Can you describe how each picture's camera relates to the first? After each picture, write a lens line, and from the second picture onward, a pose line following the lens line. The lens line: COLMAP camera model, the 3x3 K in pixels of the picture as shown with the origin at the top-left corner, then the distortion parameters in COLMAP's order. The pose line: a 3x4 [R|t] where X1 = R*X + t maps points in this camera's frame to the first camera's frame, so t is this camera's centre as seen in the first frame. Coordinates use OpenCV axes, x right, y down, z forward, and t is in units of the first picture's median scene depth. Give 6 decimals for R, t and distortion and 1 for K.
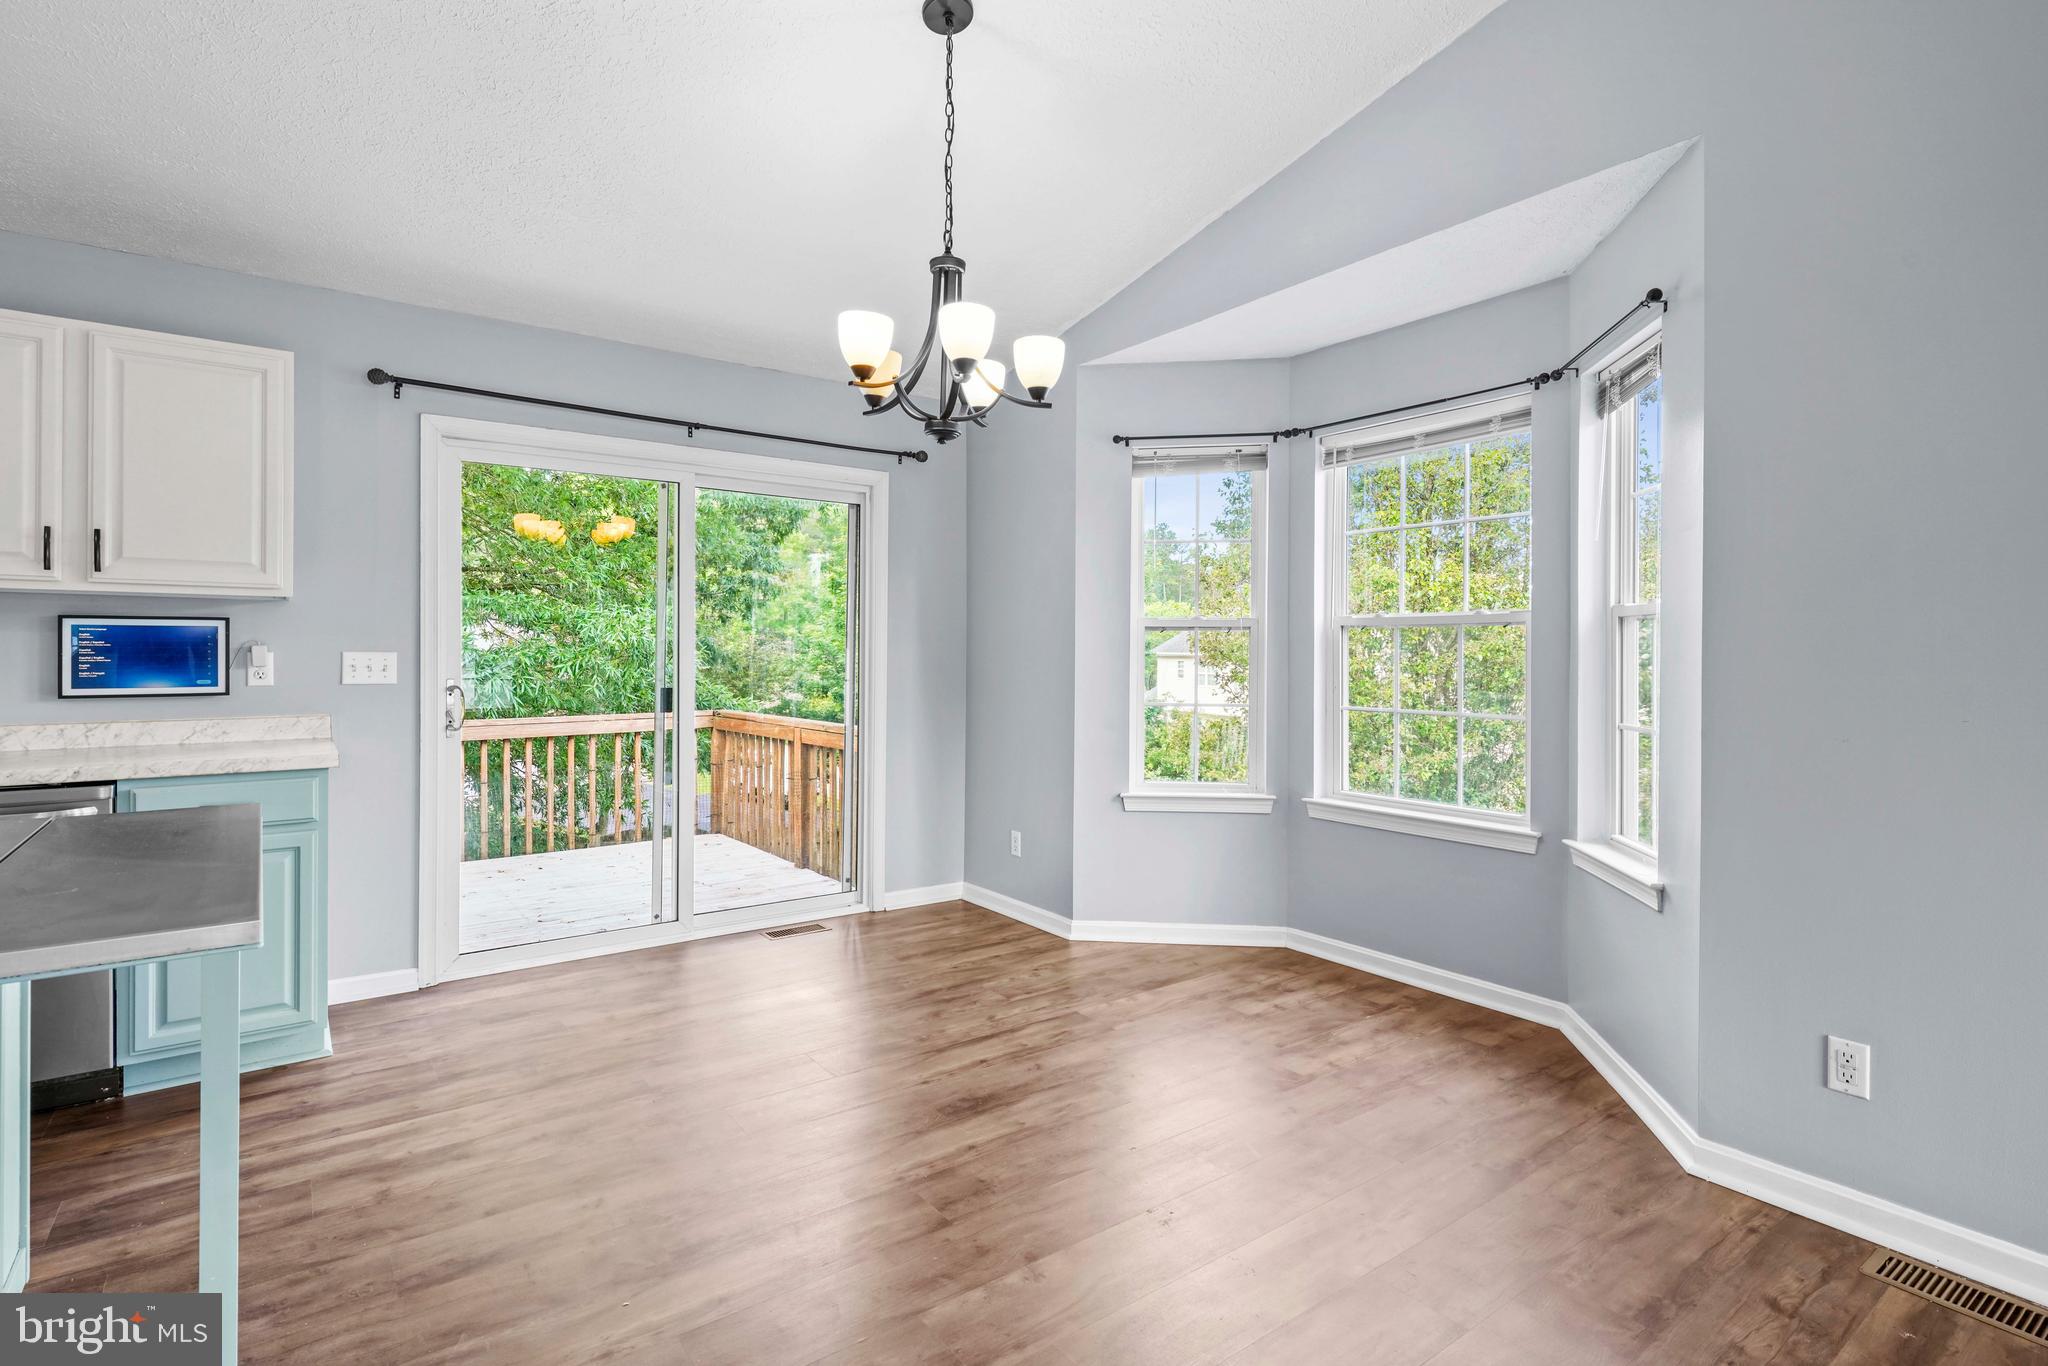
lens RADIAL K [[995.2, 0, 1029.1], [0, 995.2, 654.8], [0, 0, 1]] dist [0.005046, -0.003821]
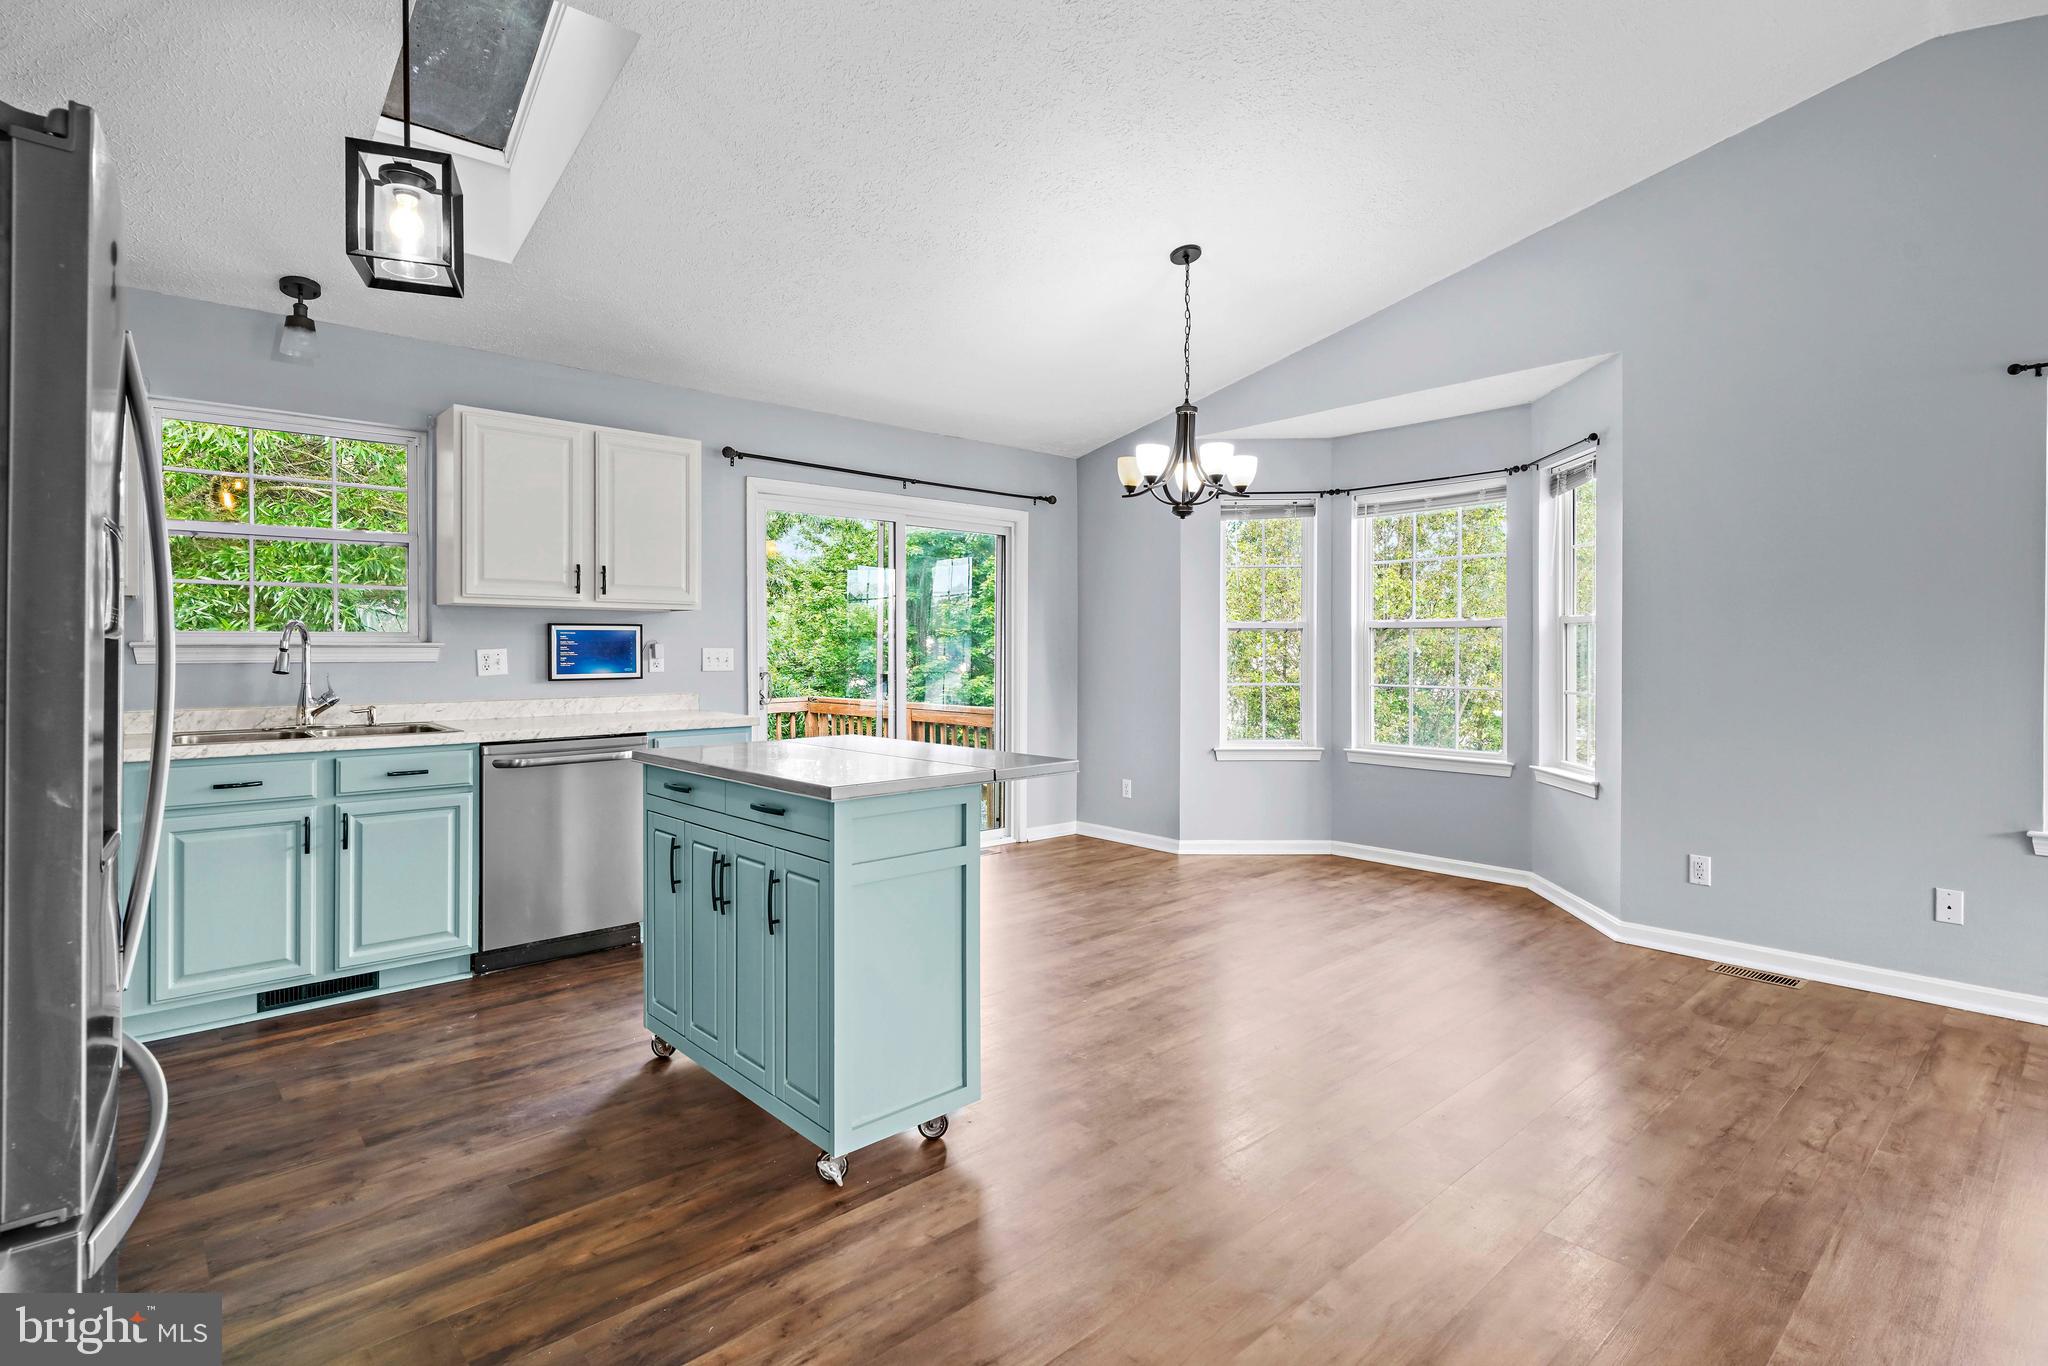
lens RADIAL K [[995.2, 0, 1033.8], [0, 995.2, 650.4], [0, 0, 1]] dist [0.005046, -0.003821]
pose [[0.994858, -0.003539, 0.101214, -0.373209], [0.003363, 0.999993, 0.001904, -0.000818], [-0.101220, -0.001553, 0.994863, -0.448989]]
